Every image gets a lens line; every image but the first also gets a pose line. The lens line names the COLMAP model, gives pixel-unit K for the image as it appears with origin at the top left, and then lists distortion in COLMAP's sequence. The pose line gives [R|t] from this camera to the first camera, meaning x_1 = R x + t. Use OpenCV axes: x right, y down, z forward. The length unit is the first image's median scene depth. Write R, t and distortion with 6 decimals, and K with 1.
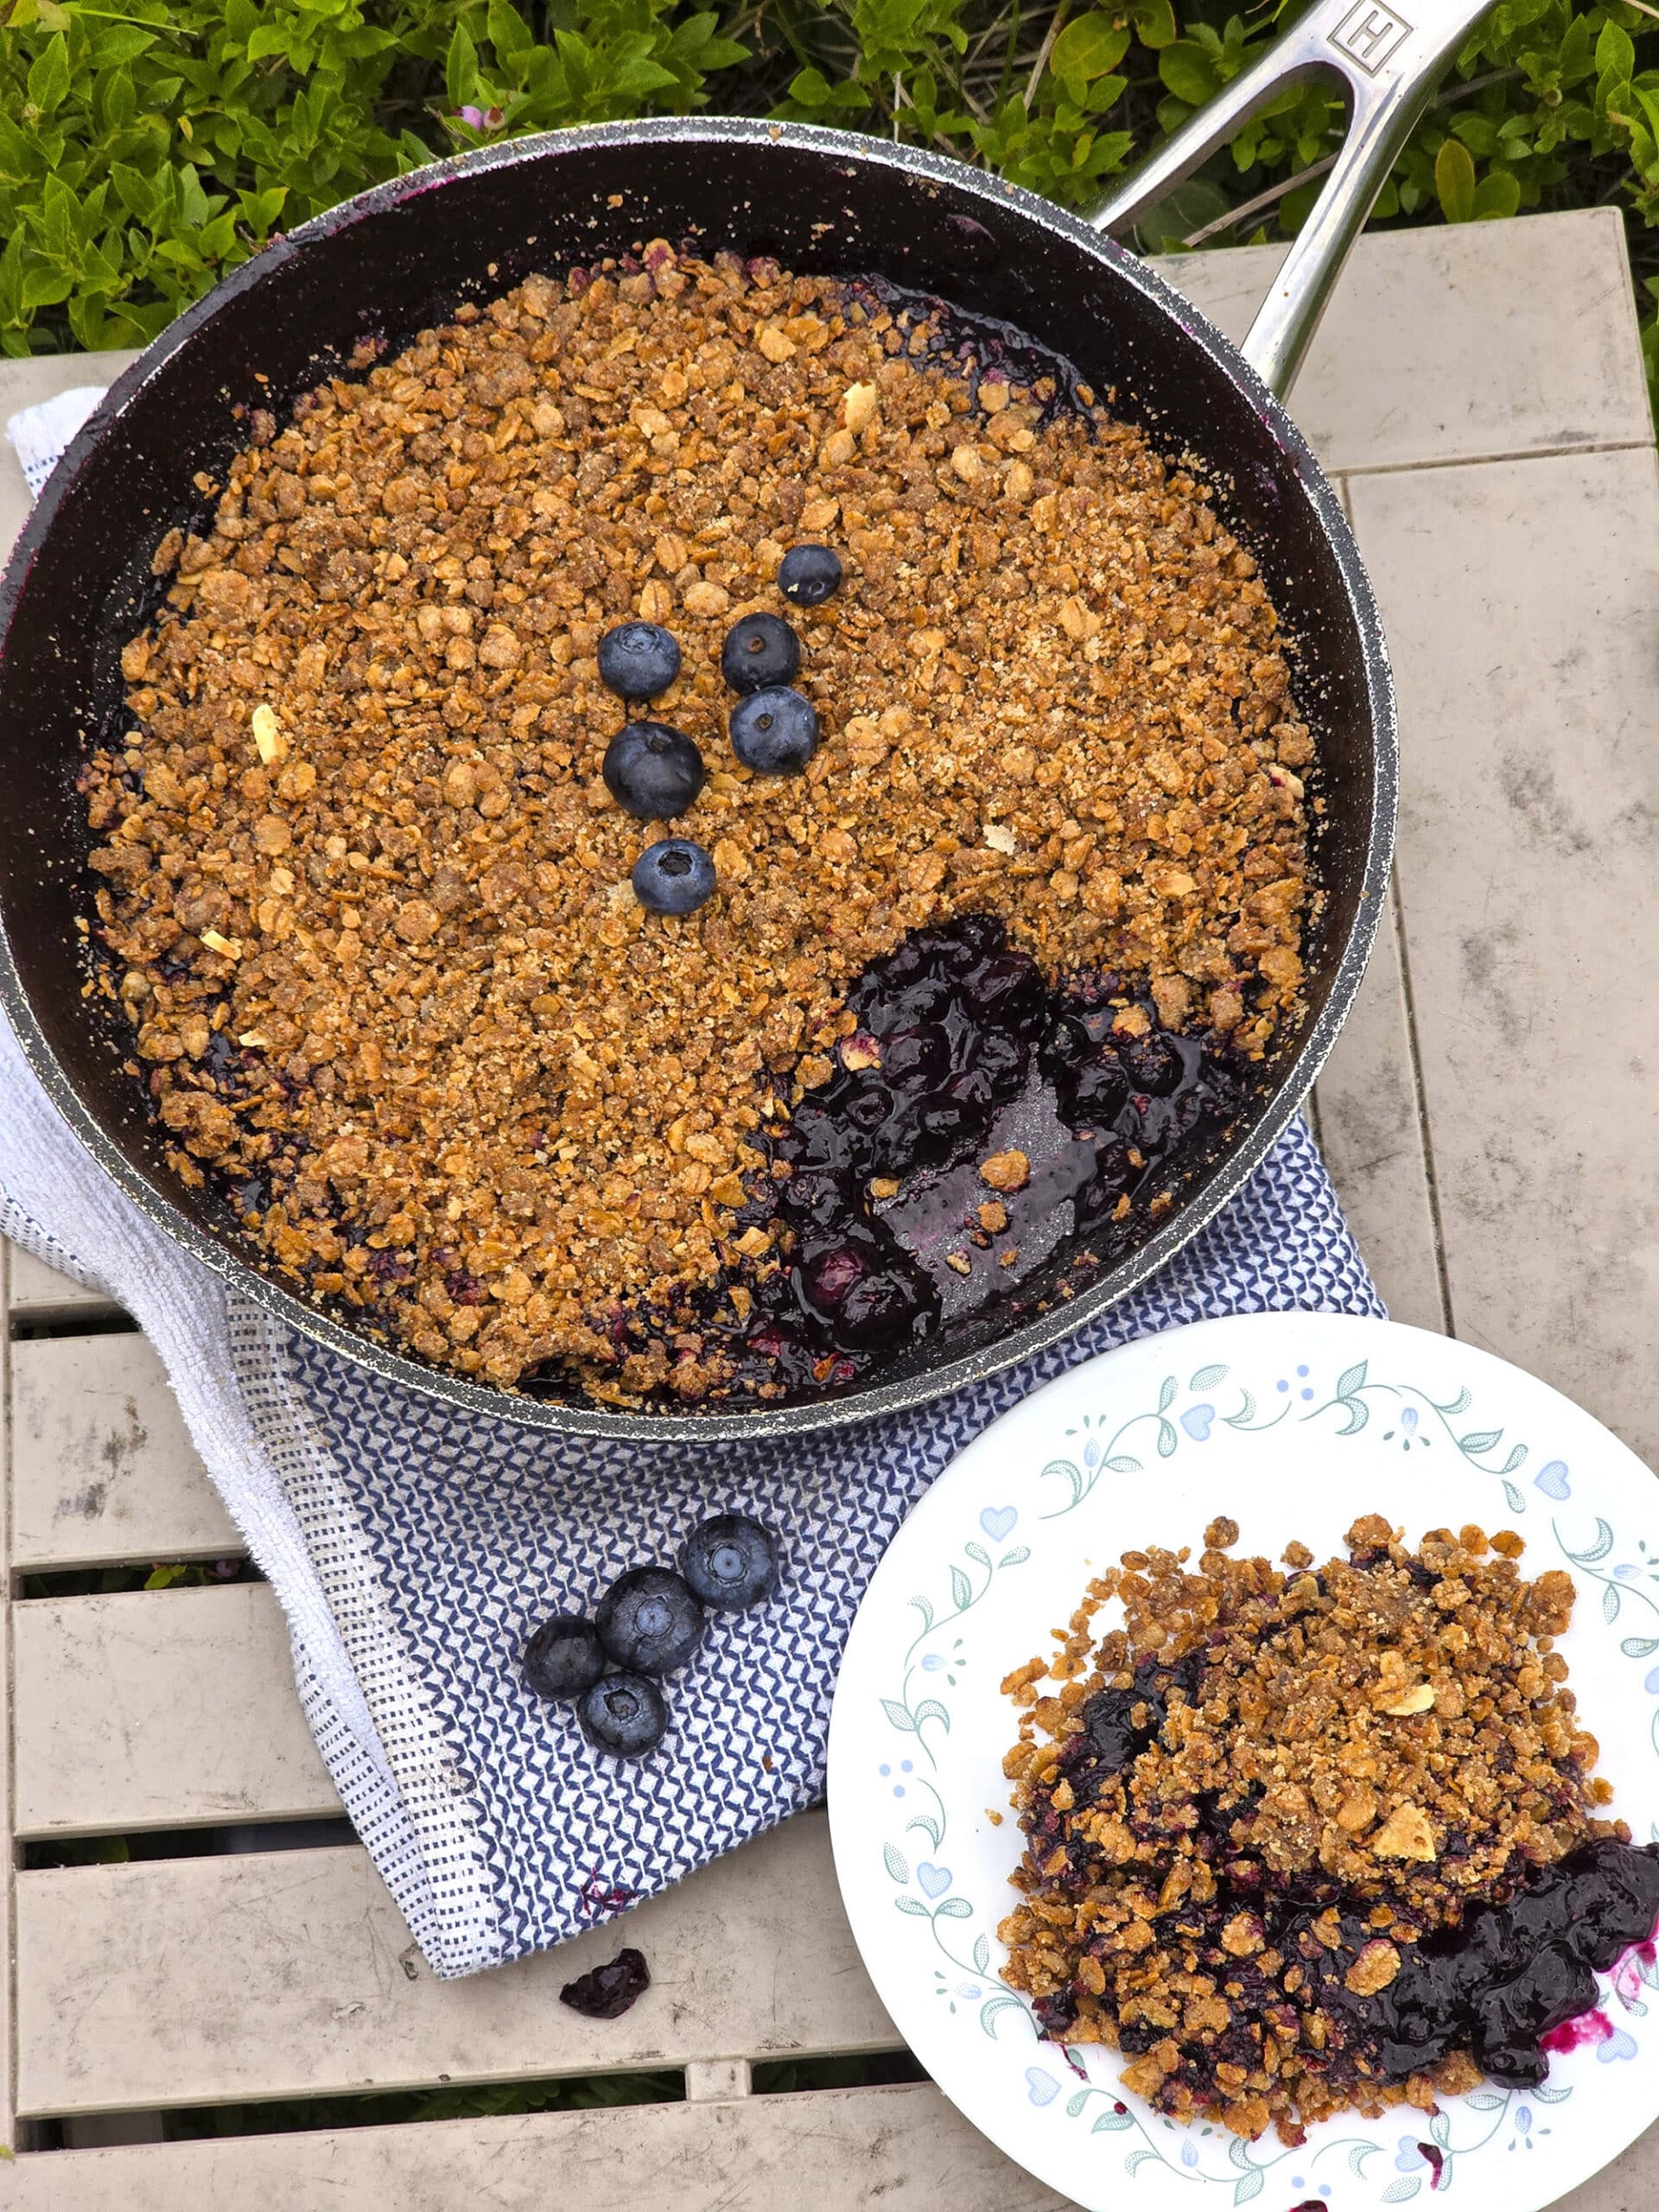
lens RADIAL K [[4180.7, 0, 838.6], [0, 4180.7, 1169.0], [0, 0, 1]] dist [-0.469431, 4.938601]
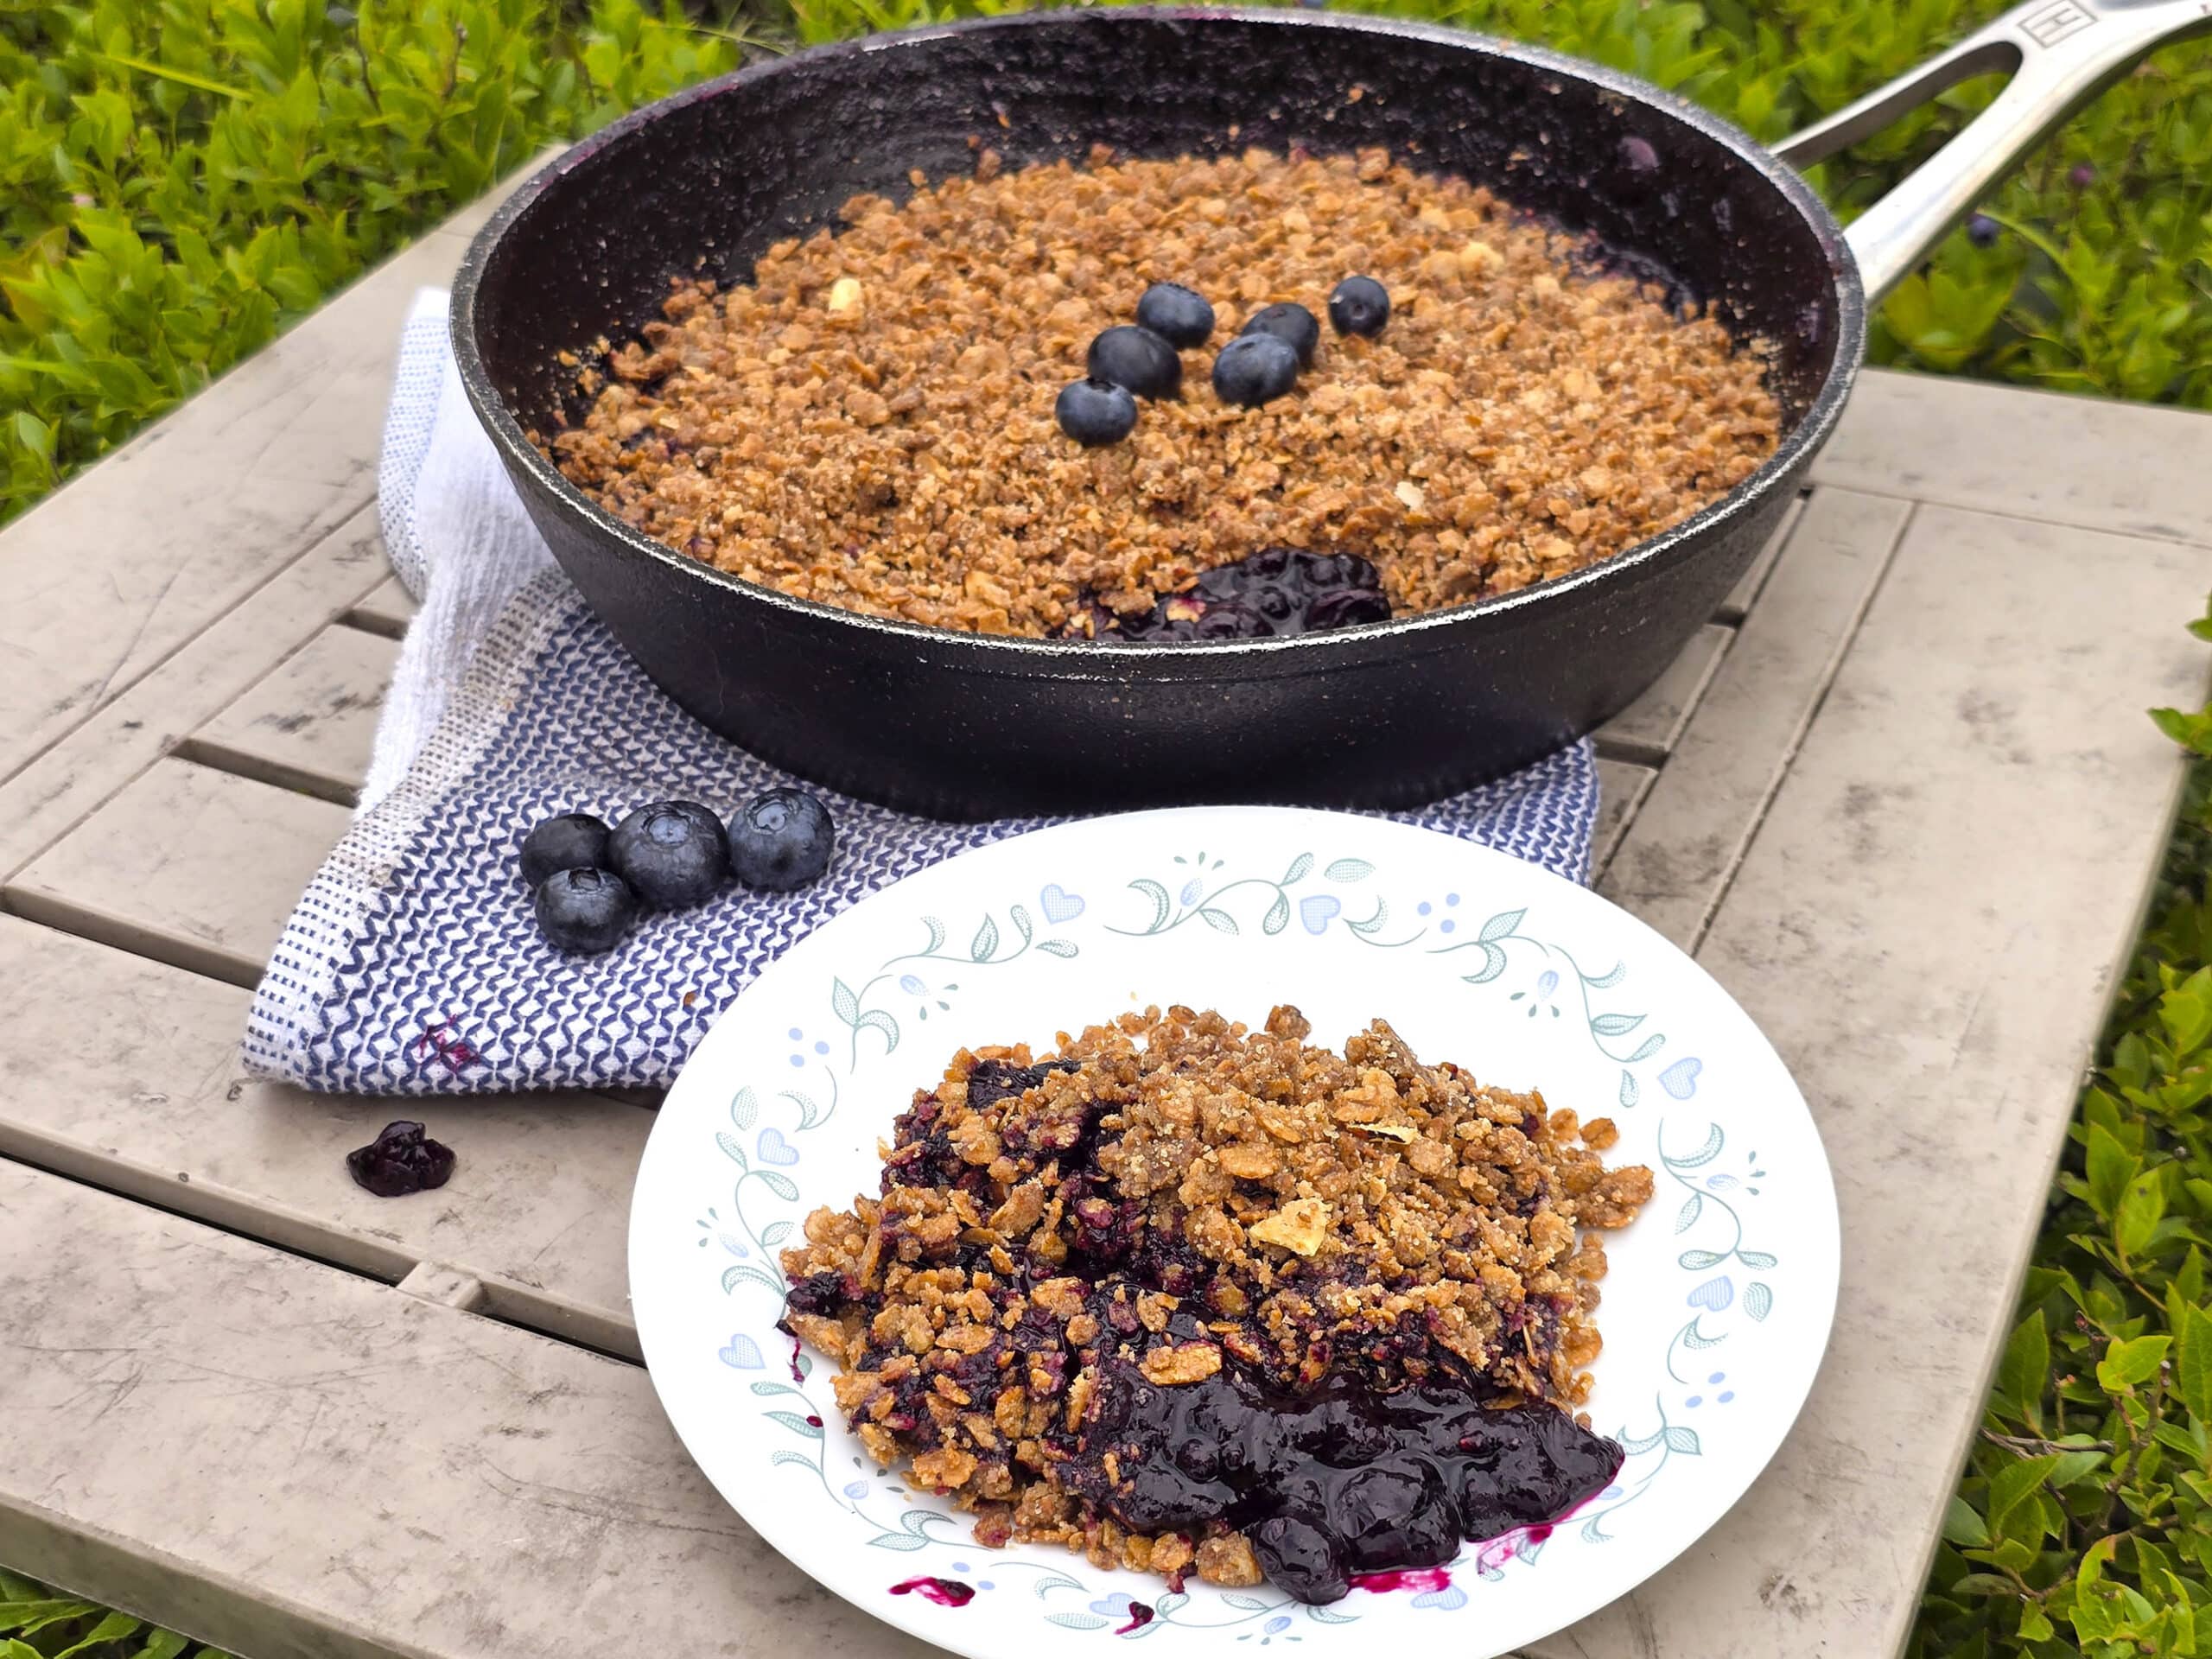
lens RADIAL K [[3080.1, 0, 1073.8], [0, 3080.1, 917.4], [0, 0, 1]] dist [0.259983, -1.446803]
pose [[0.872585, 0.307571, -0.379467, 0.278055], [-0.465993, 0.757075, -0.457917, 0.369195], [0.146443, 0.576401, 0.803938, 0.457641]]
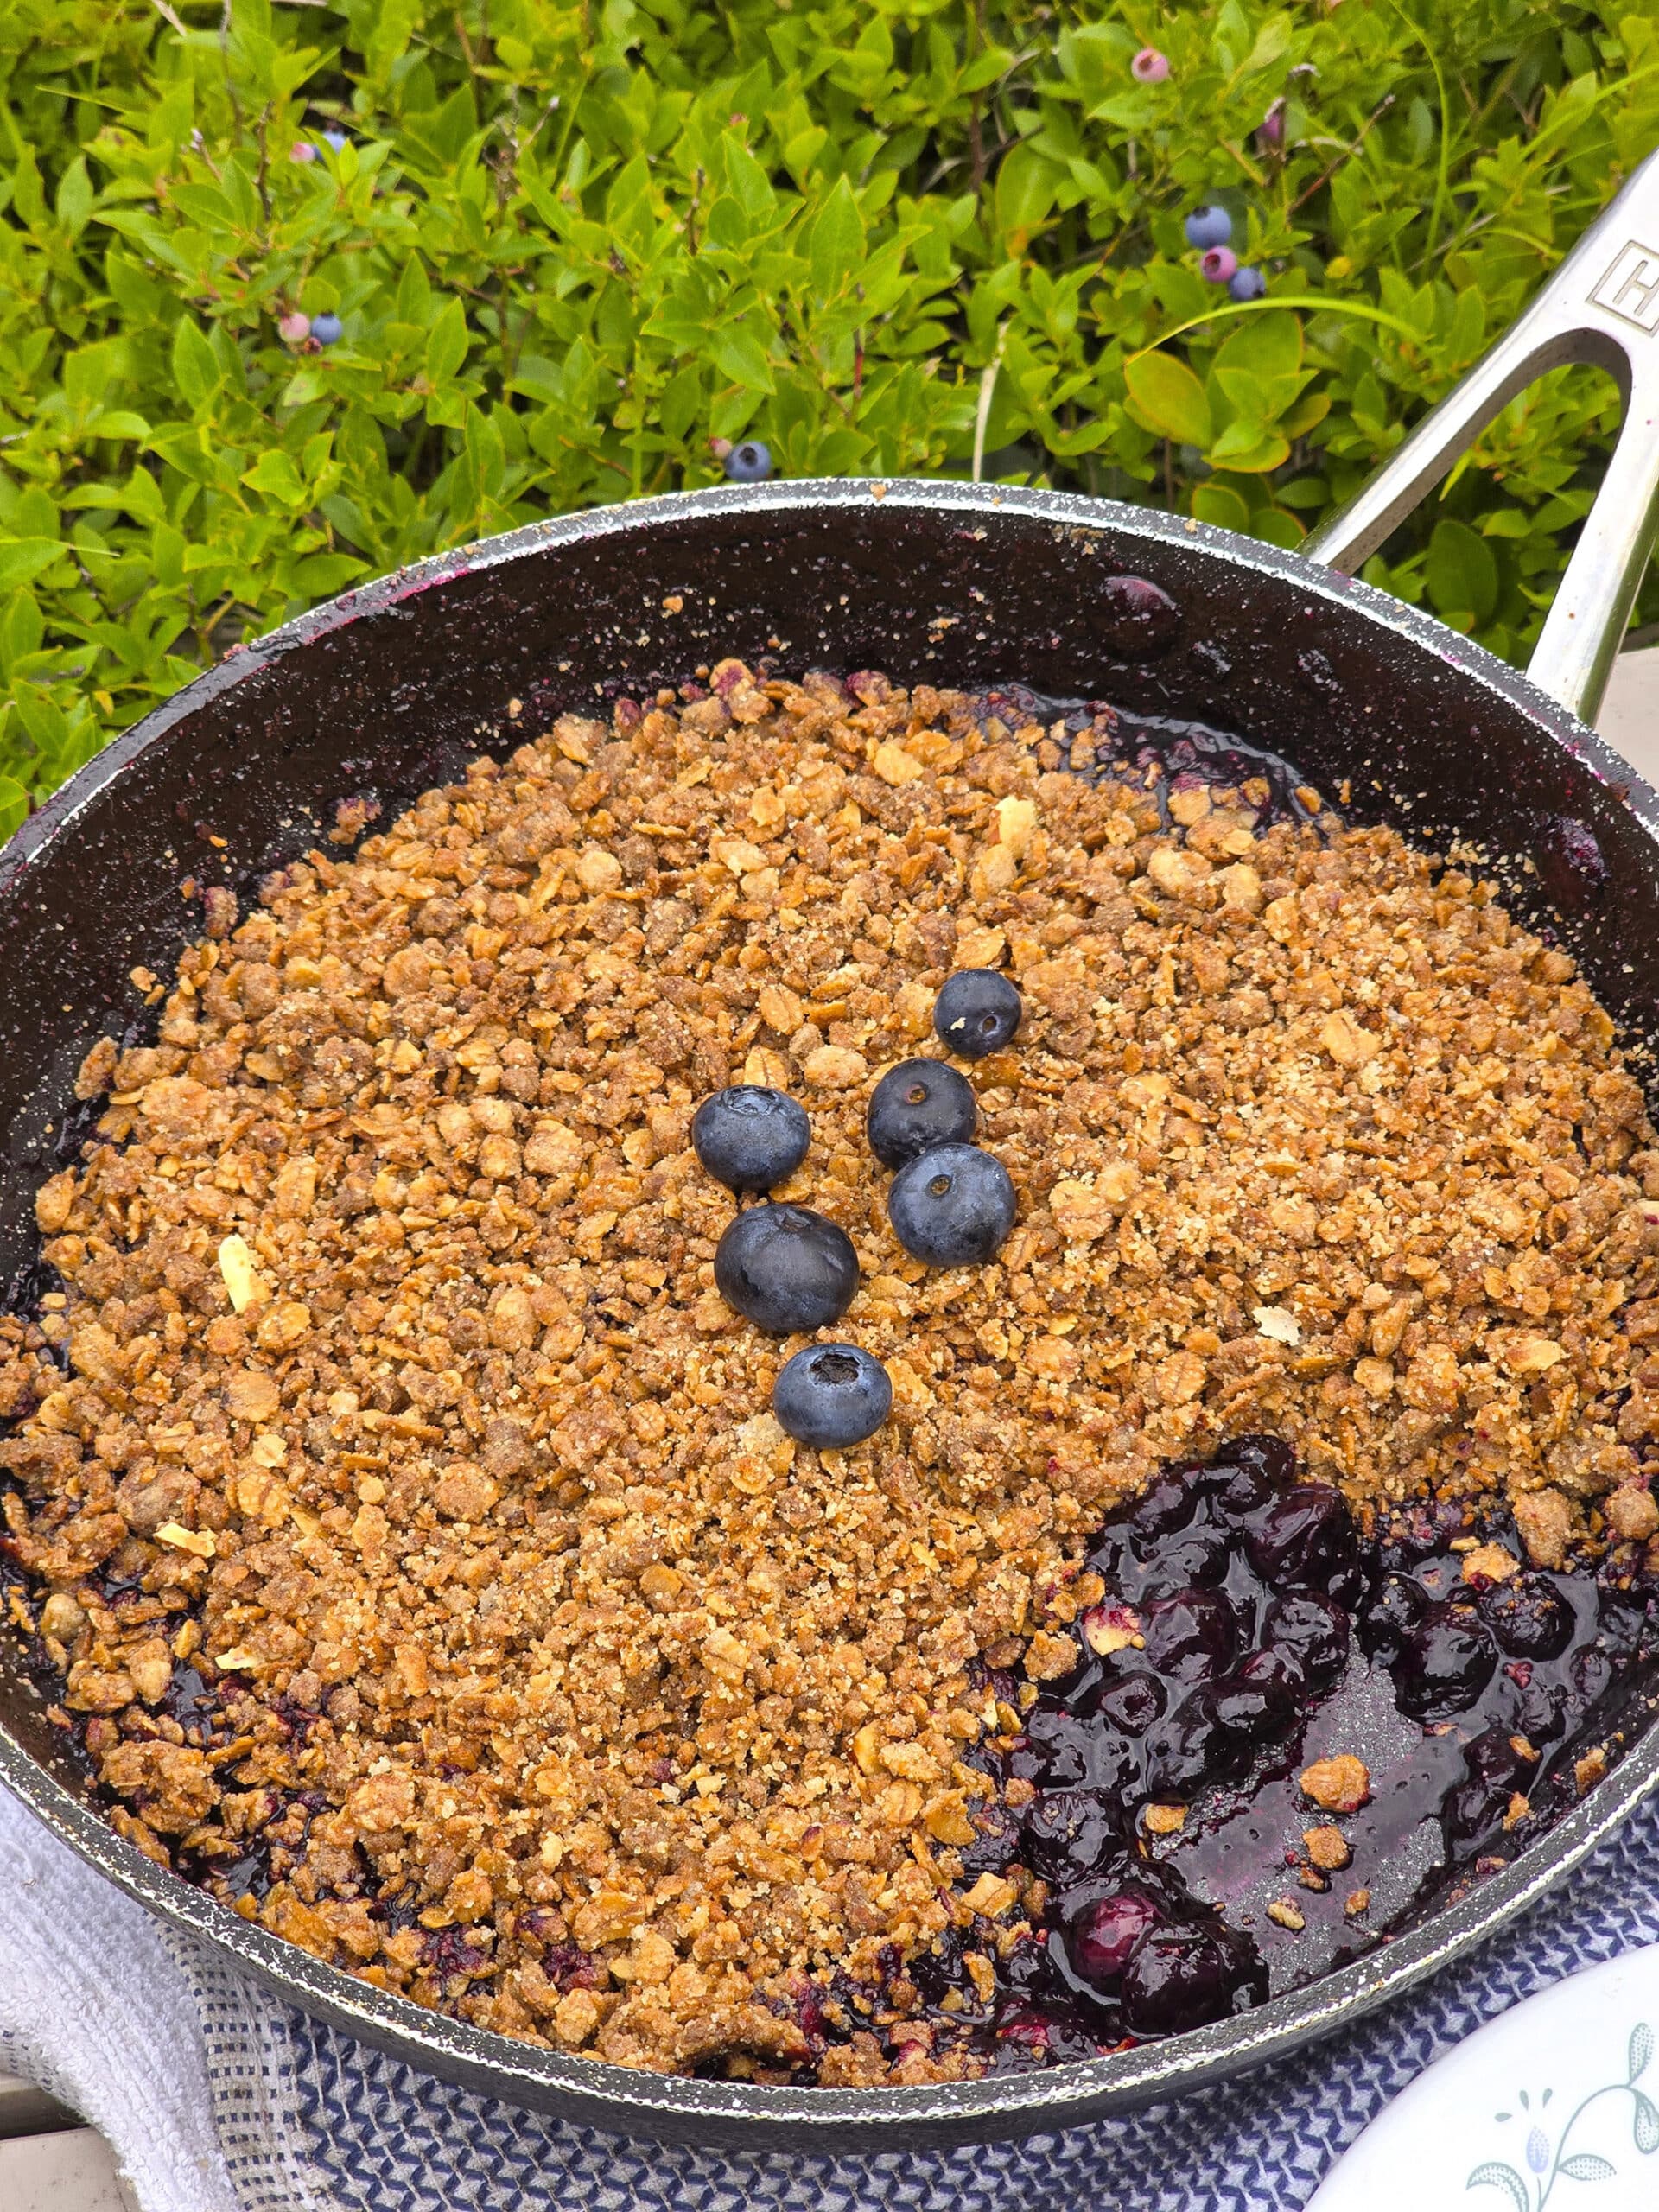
lens RADIAL K [[4180.7, 0, 838.6], [0, 4180.7, 1169.0], [0, 0, 1]] dist [-0.469431, 4.938601]
pose [[0.997061, -0.066327, 0.038347, -0.062086], [0.075316, 0.940289, -0.331941, 0.126583], [-0.014040, 0.333853, 0.942520, 0.322057]]
